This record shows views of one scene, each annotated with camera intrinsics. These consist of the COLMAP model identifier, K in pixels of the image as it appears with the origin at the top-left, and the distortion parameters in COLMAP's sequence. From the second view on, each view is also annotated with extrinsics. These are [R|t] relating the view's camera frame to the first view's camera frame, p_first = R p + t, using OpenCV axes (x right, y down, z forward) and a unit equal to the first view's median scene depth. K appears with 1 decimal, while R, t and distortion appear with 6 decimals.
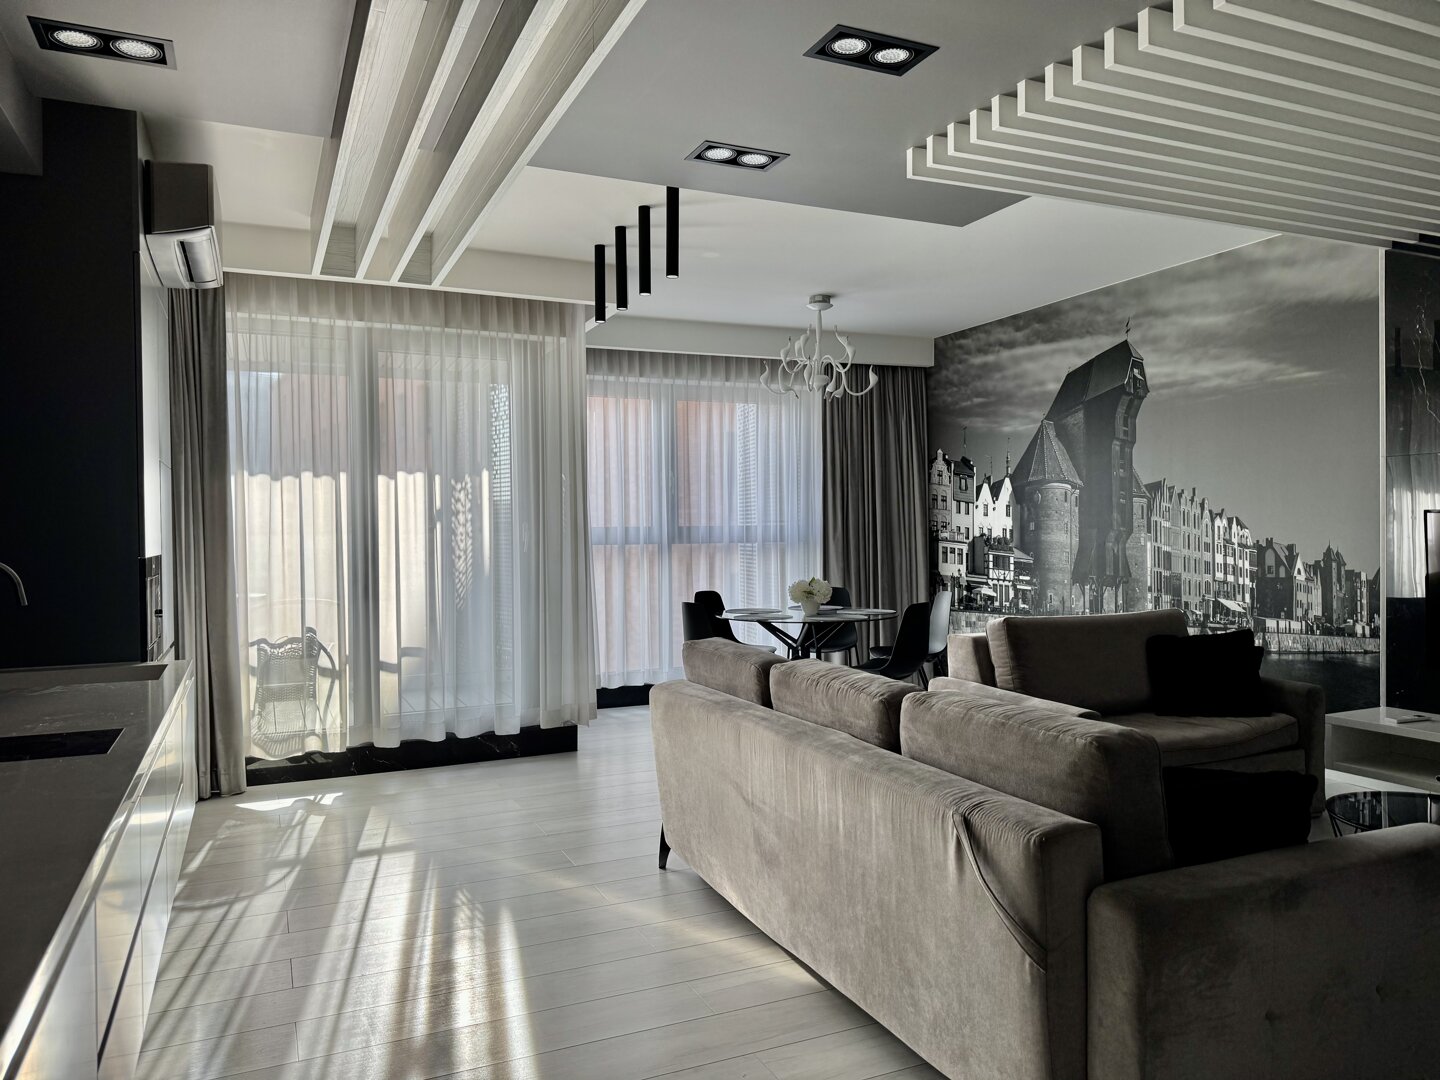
lens RADIAL K [[1017.0, 0, 713.9], [0, 1017.0, 543.0], [0, 0, 1]] dist [0.003167, -0.015576]
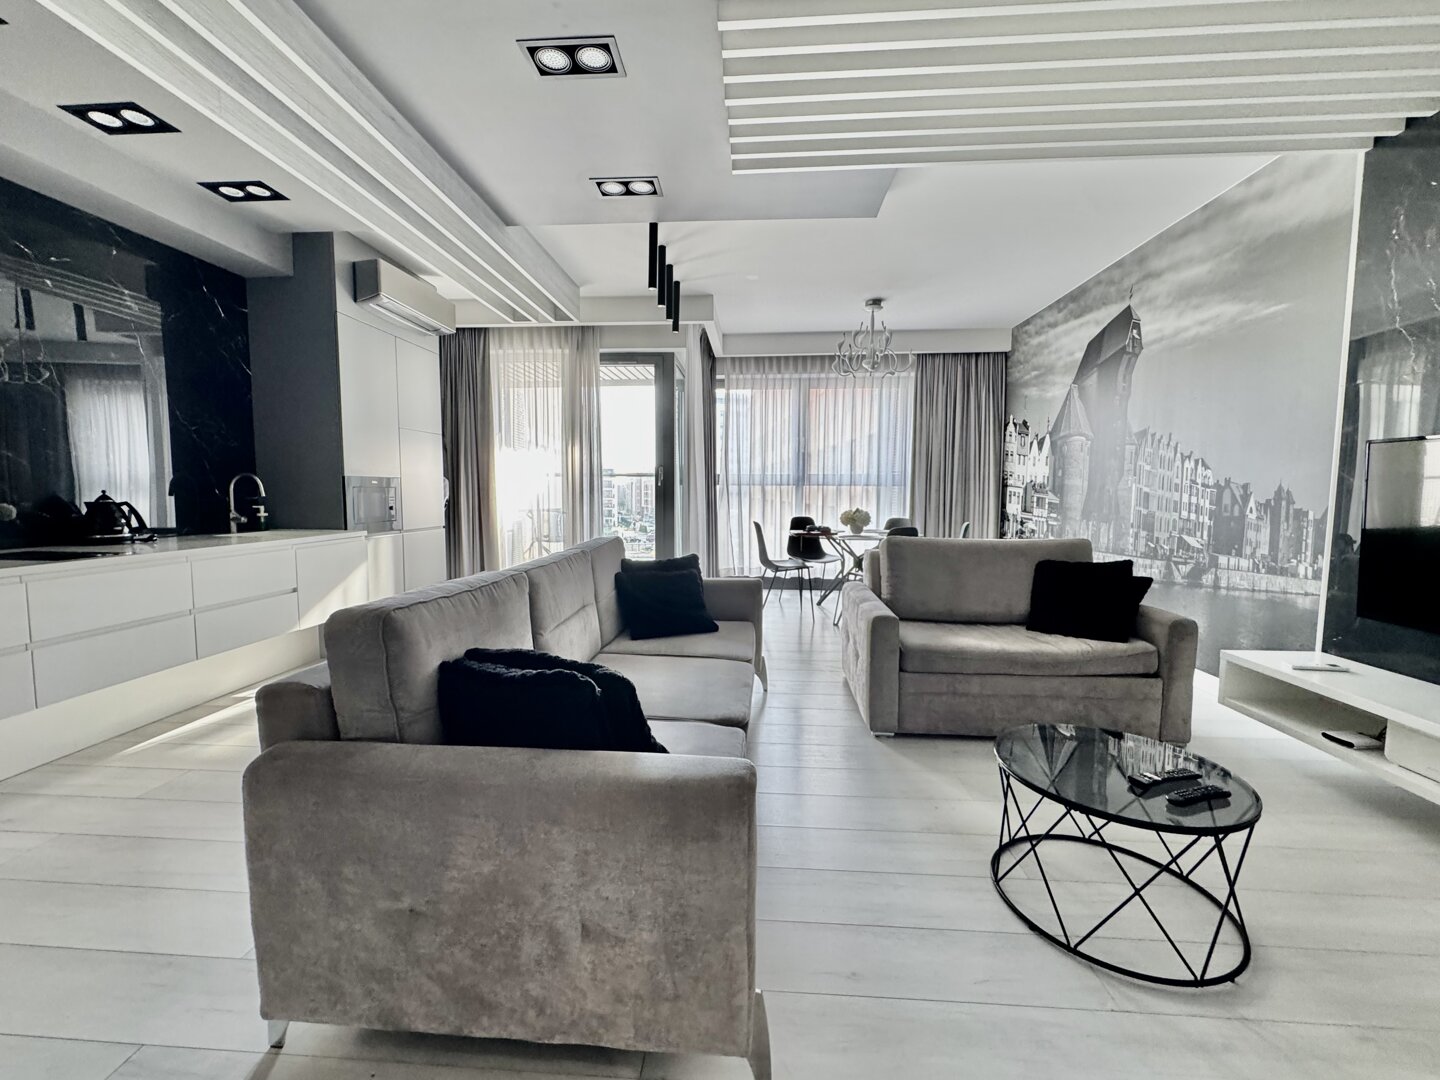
lens RADIAL K [[597.0, 0, 721.4], [0, 597.0, 531.6], [0, 0, 1]] dist [0.004774, 0.001931]
pose [[0.889993, 0.049031, -0.453330, 0.336326], [-0.022417, 0.997705, 0.063900, 0.020497], [0.455422, -0.046708, 0.889049, 0.203048]]
